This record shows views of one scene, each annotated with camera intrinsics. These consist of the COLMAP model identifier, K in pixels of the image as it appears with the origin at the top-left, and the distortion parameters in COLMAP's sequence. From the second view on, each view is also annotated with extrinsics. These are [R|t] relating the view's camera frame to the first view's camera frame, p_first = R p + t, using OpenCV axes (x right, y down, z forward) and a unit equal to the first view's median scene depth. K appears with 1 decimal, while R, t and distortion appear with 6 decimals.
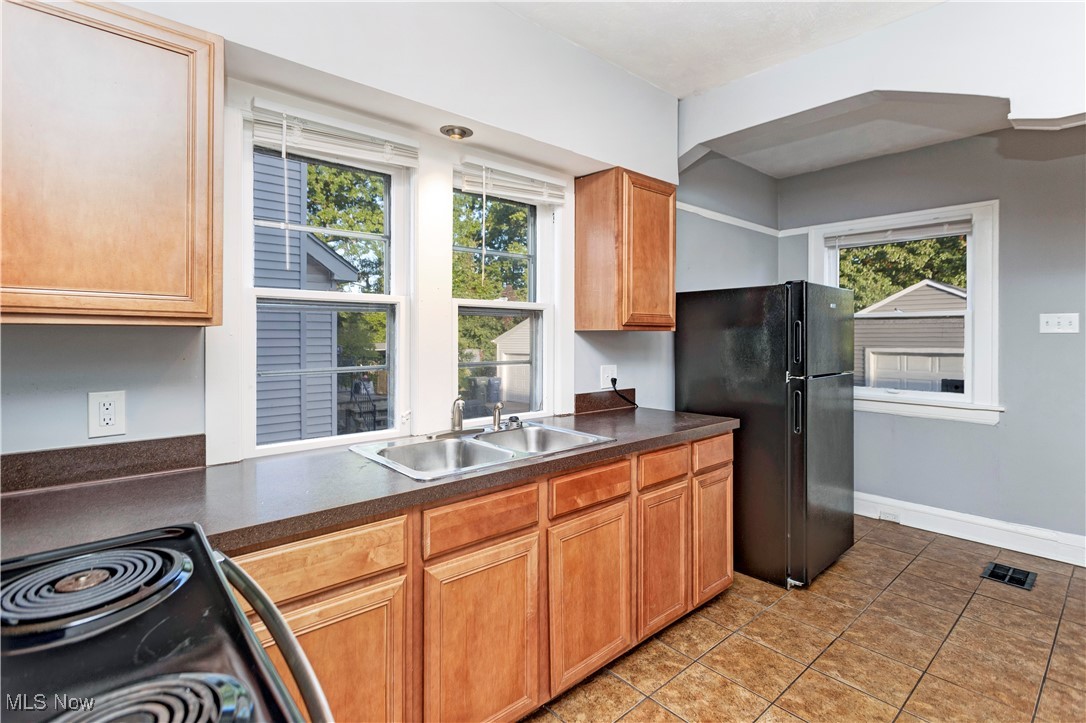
lens RADIAL K [[516.6, 0, 531.8], [0, 516.6, 337.6], [0, 0, 1]] dist [-0.003183, 0.000161]
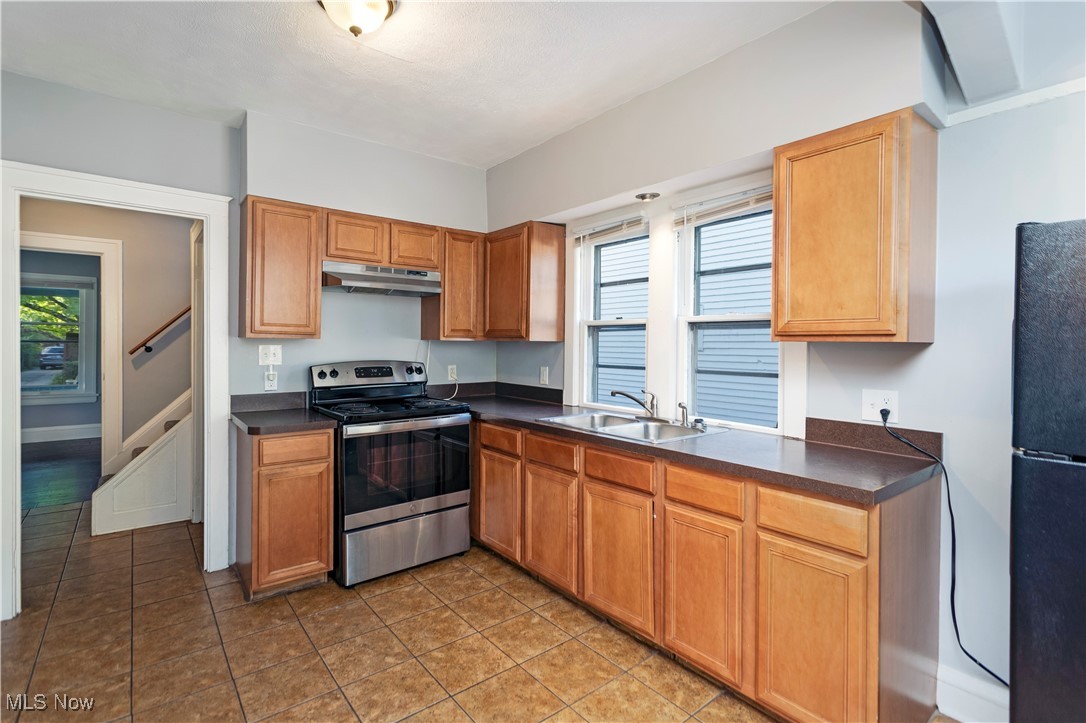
lens RADIAL K [[516.6, 0, 547.9], [0, 516.6, 341.6], [0, 0, 1]] dist [-0.003183, 0.000161]
pose [[-0.035300, 0.000500, -0.999377, 1.222948], [-0.006387, 0.999979, 0.000726, -0.014745], [0.999356, 0.006408, -0.035297, 0.787982]]
